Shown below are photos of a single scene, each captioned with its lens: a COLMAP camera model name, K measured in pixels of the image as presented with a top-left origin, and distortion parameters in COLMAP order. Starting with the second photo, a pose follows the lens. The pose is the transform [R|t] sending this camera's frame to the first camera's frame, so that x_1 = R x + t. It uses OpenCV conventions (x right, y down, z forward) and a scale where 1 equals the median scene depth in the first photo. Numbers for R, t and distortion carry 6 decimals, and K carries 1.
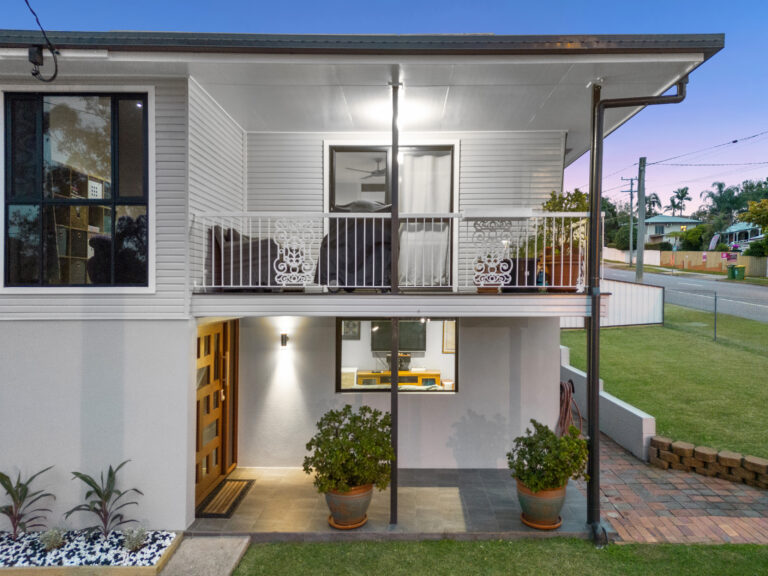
lens RADIAL K [[533.4, 0, 384.0], [0, 533.4, 288.0], [0, 0, 1]] dist [0.088395, -0.069364]
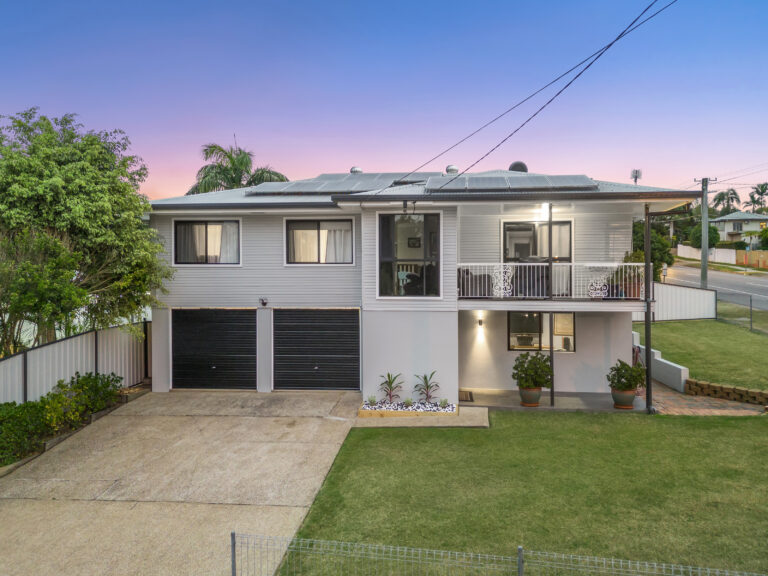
lens RADIAL K [[529.7, 0, 382.6], [0, 529.7, 265.7], [0, 0, 1]] dist [0.082357, -0.069139]
pose [[0.992680, -0.003294, -0.120732, -0.367789], [-0.000617, 0.999477, -0.032341, -0.055161], [0.120775, 0.032179, 0.992158, -1.153751]]
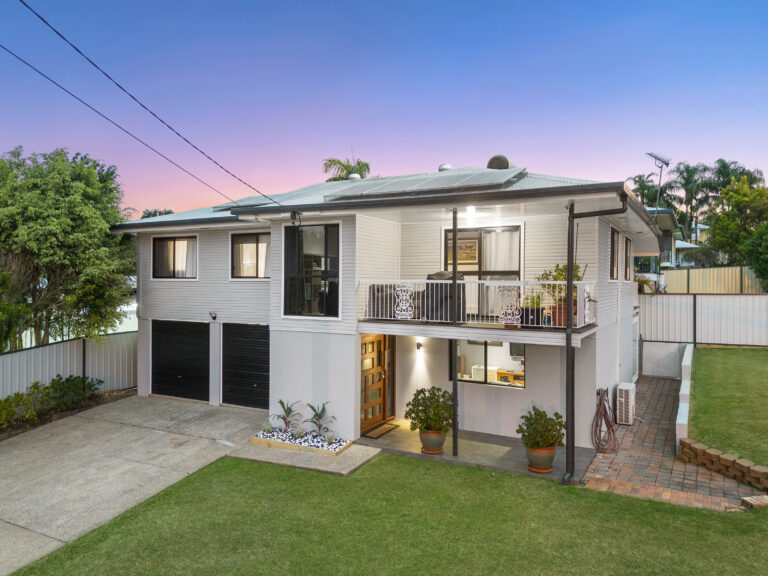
lens RADIAL K [[513.2, 0, 381.8], [0, 513.2, 270.2], [0, 0, 1]] dist [0.079770, -0.061495]
pose [[0.883748, -0.007109, -0.467908, 0.564462], [-0.004516, 0.999709, -0.023717, -0.123090], [0.467940, 0.023073, 0.883459, -0.585784]]
